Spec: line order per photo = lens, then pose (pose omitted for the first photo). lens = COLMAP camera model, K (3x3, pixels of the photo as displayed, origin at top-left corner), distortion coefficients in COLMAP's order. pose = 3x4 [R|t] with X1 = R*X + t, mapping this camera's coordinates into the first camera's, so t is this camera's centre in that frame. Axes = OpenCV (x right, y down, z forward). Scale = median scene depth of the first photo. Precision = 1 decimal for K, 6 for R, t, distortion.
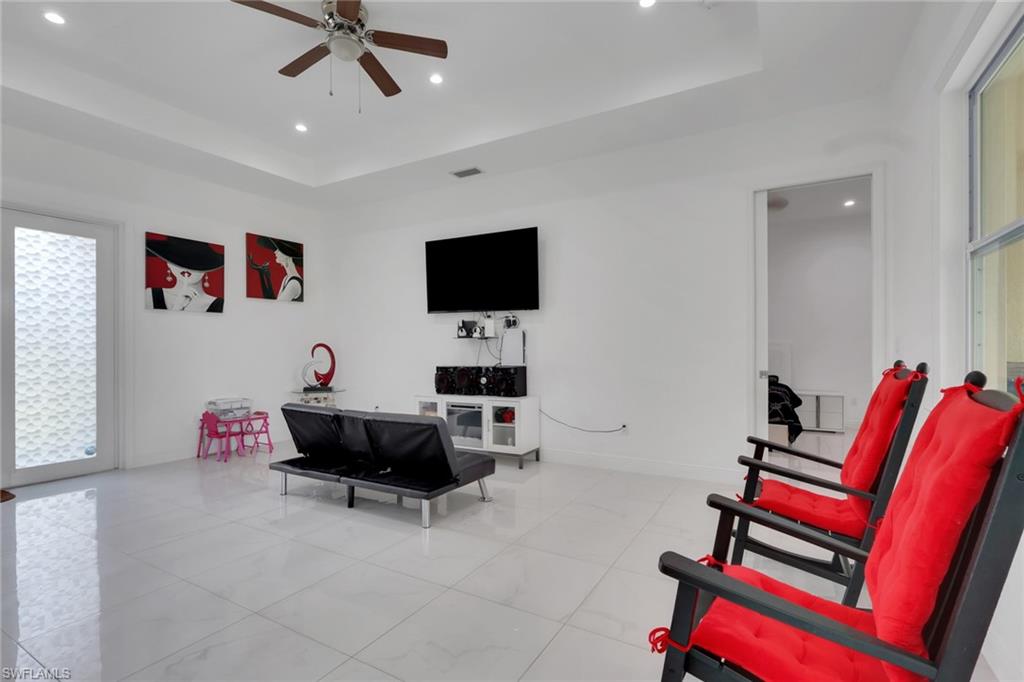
lens RADIAL K [[483.0, 0, 512.0], [0, 483.0, 342.8], [0, 0, 1]] dist [-0.003366, -0.000228]
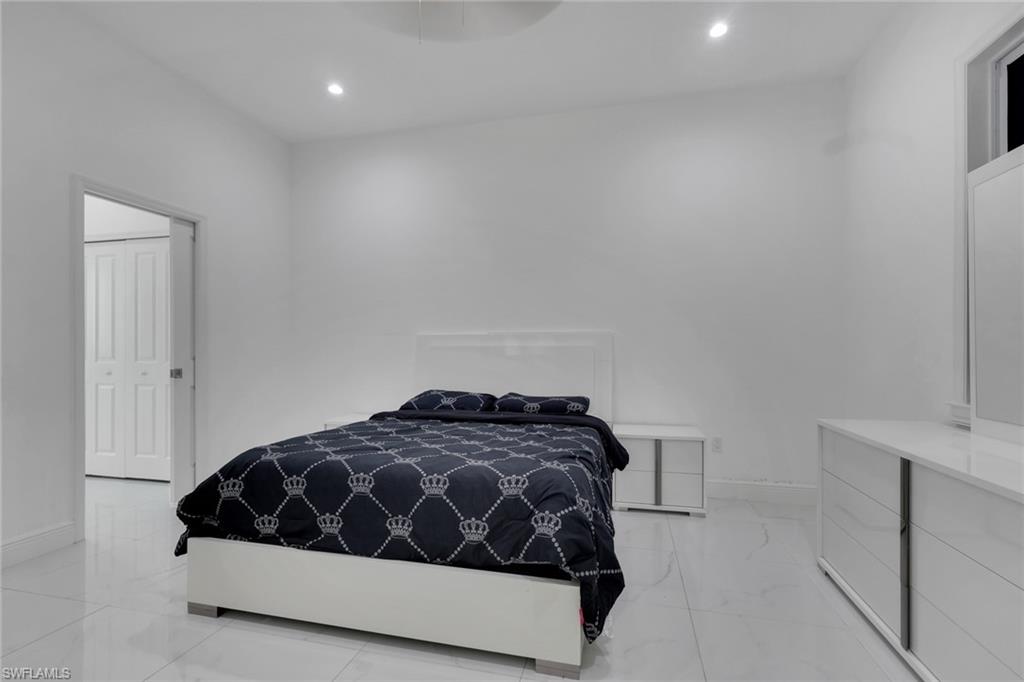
lens RADIAL K [[483.0, 0, 511.1], [0, 483.0, 345.6], [0, 0, 1]] dist [-0.003366, -0.000228]
pose [[0.959230, 0.002594, 0.282613, 0.354291], [-0.003073, 0.999994, 0.001252, 0.013957], [-0.282608, -0.002070, 0.959233, 0.575130]]
